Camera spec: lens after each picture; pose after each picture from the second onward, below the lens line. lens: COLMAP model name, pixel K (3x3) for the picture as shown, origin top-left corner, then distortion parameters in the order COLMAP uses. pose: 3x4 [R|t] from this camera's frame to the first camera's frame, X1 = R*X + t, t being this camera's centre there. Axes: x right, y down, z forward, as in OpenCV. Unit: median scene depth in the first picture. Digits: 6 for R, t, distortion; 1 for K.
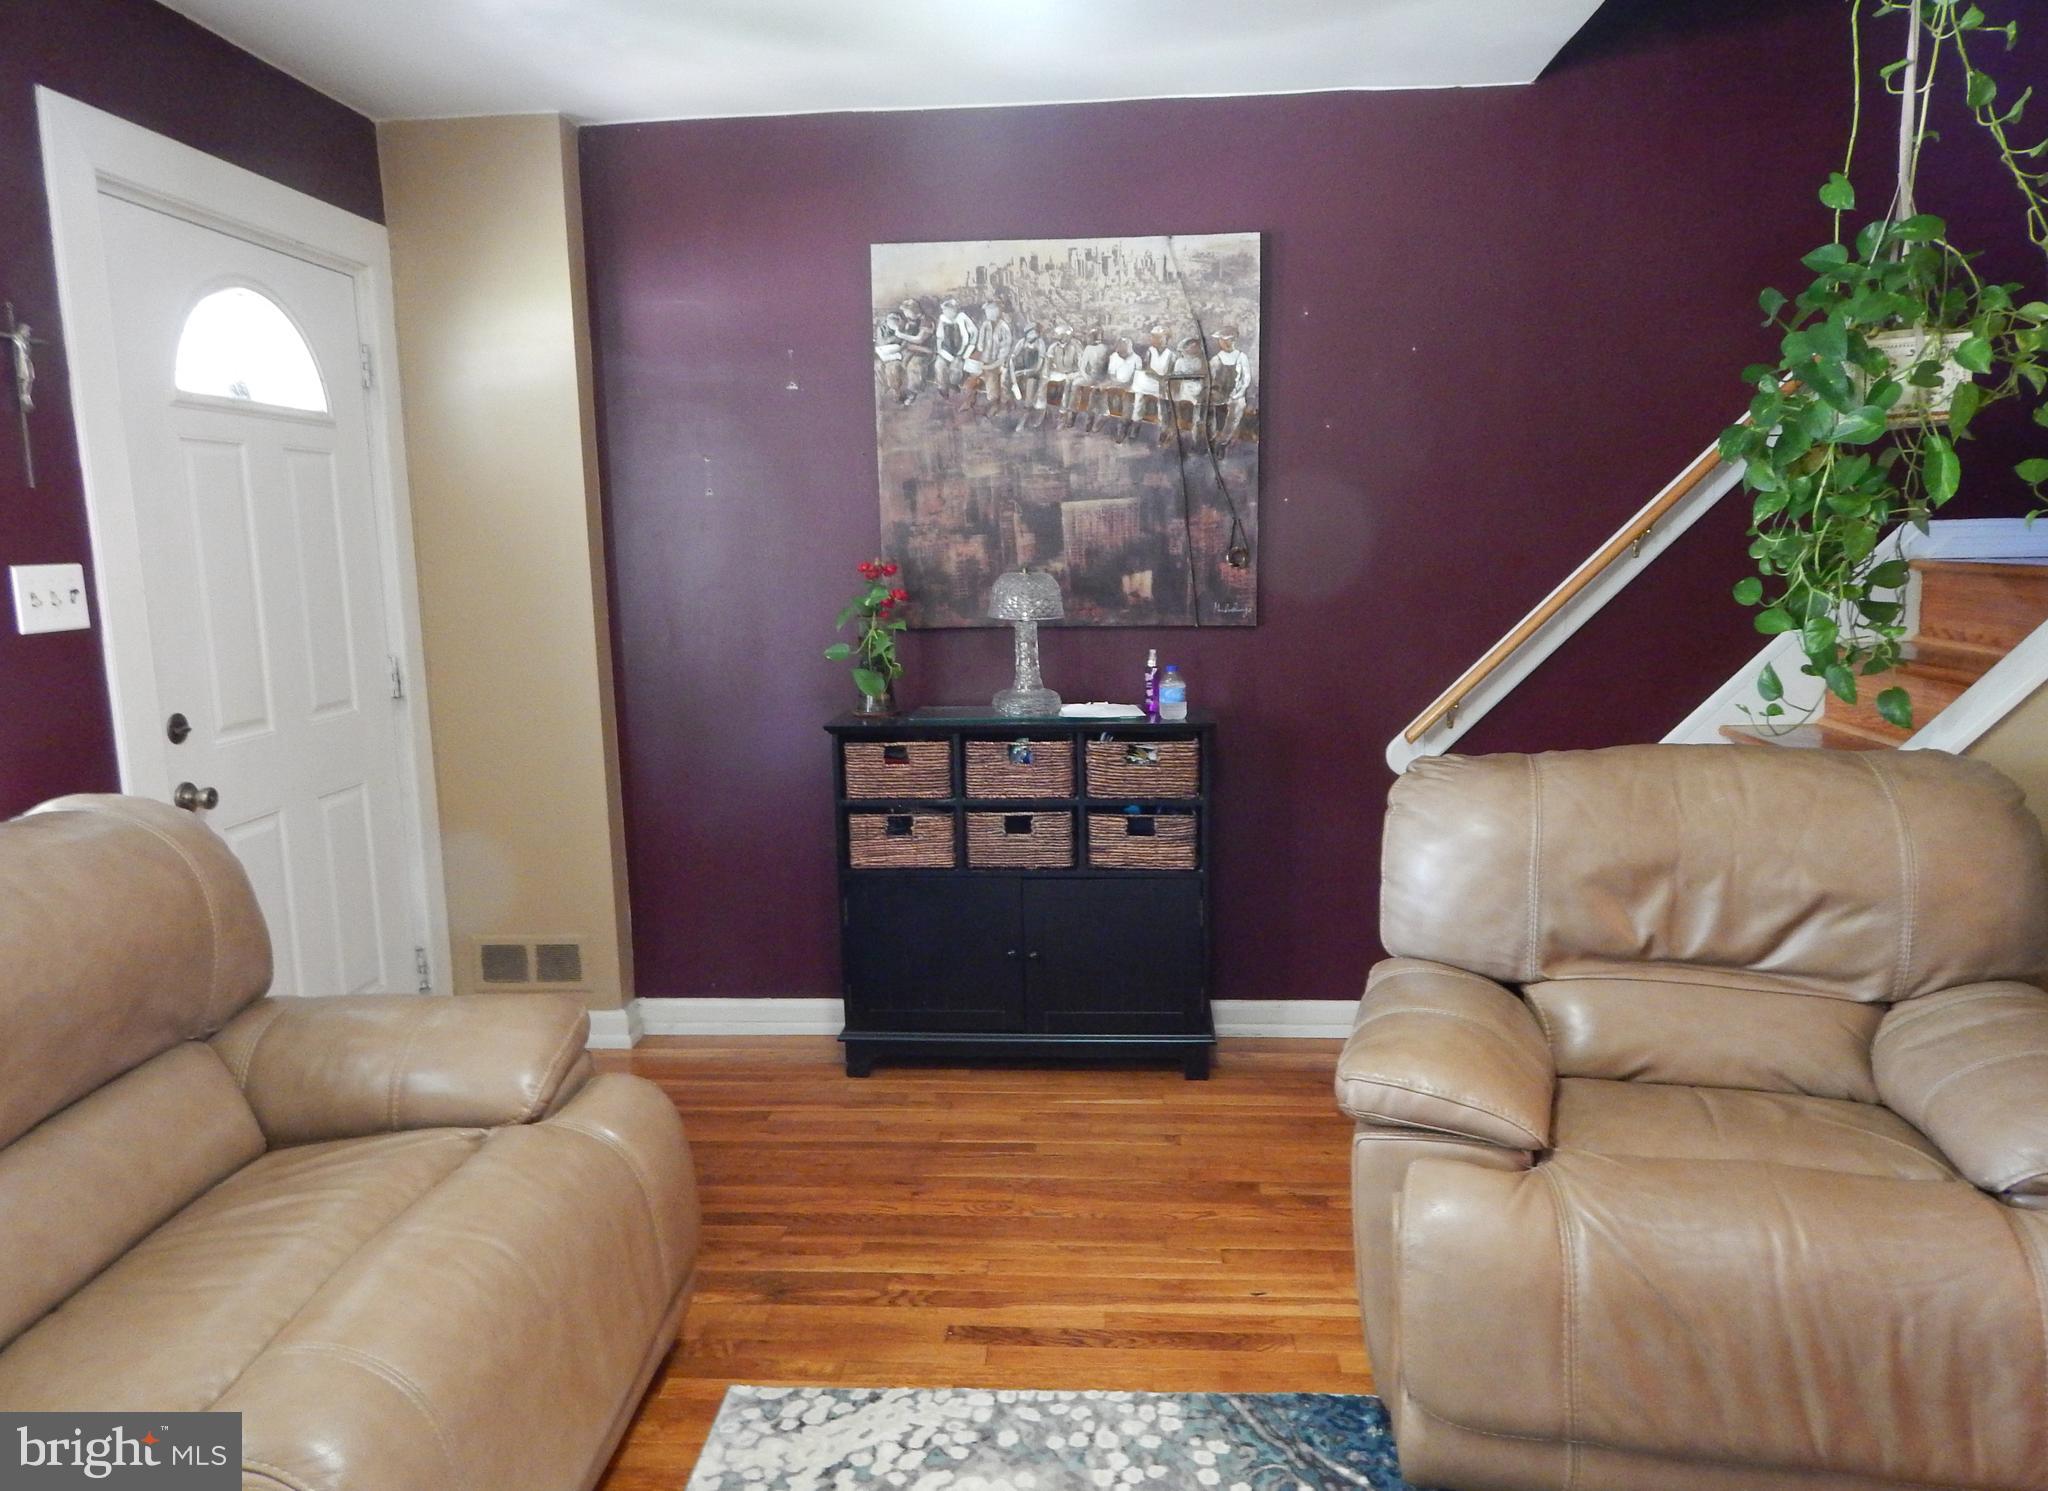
lens RADIAL K [[1408.4, 0, 1032.9], [0, 1408.4, 743.4], [0, 0, 1]] dist [0.023099, -0.012117]
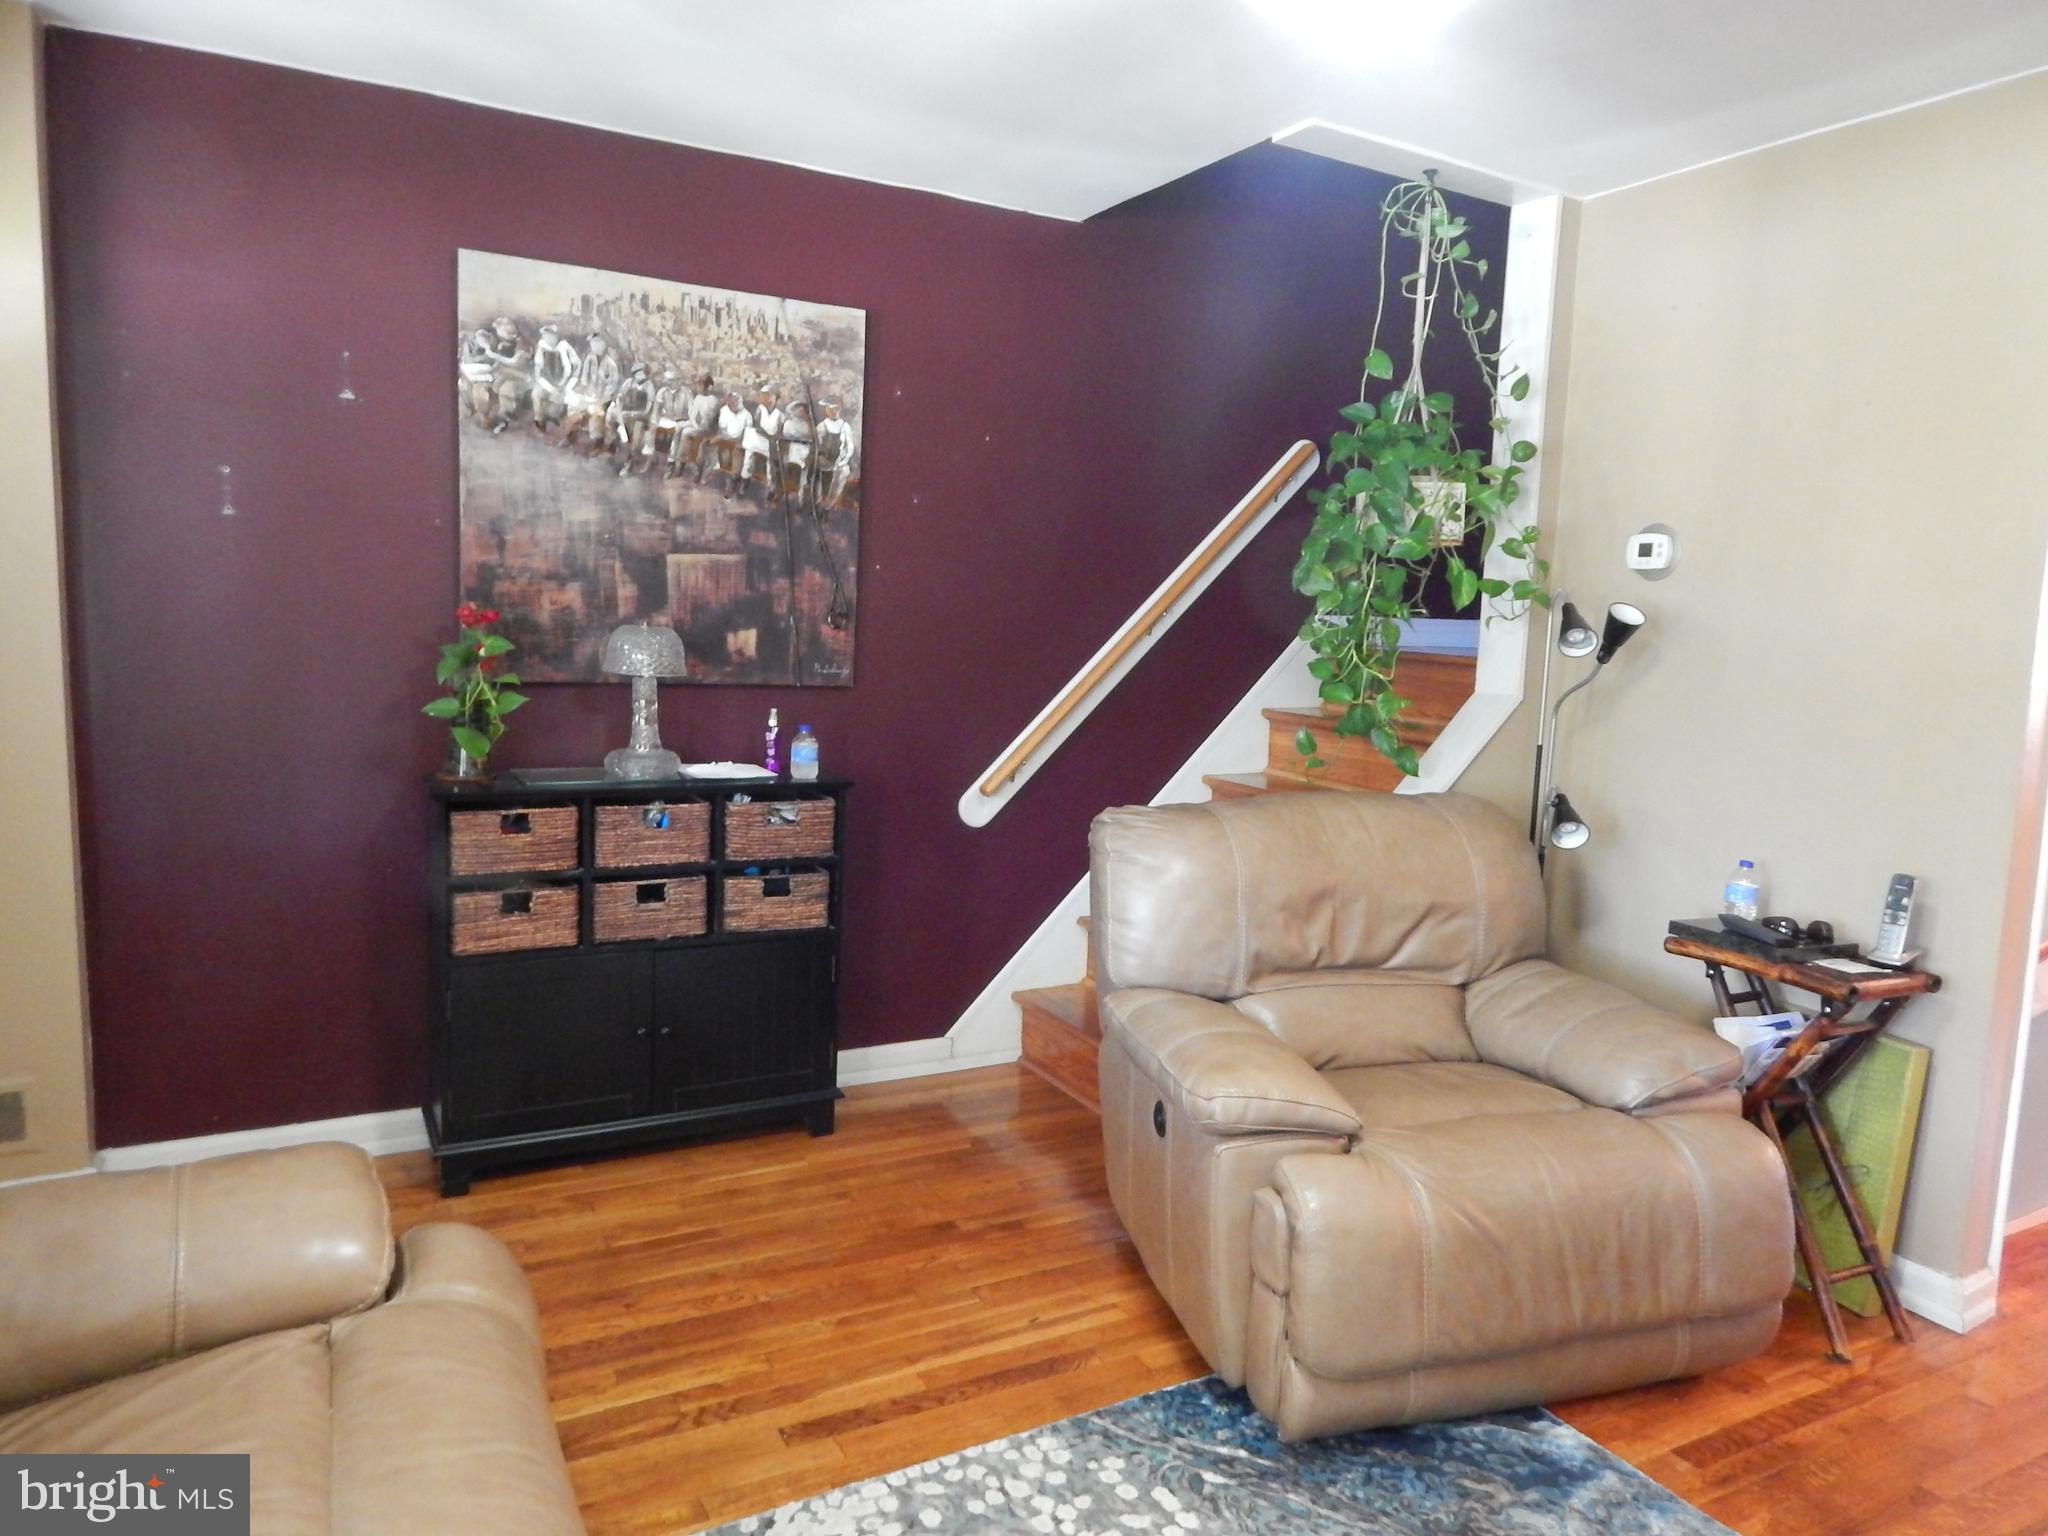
lens RADIAL K [[1368.5, 0, 1018.2], [0, 1368.5, 767.2], [0, 0, 1]] dist [0.033218, -0.015372]
pose [[0.844059, -0.013282, 0.536086, -0.384034], [0.024360, 0.999611, -0.013588, -0.010776], [-0.535697, 0.024528, 0.844054, 0.121745]]
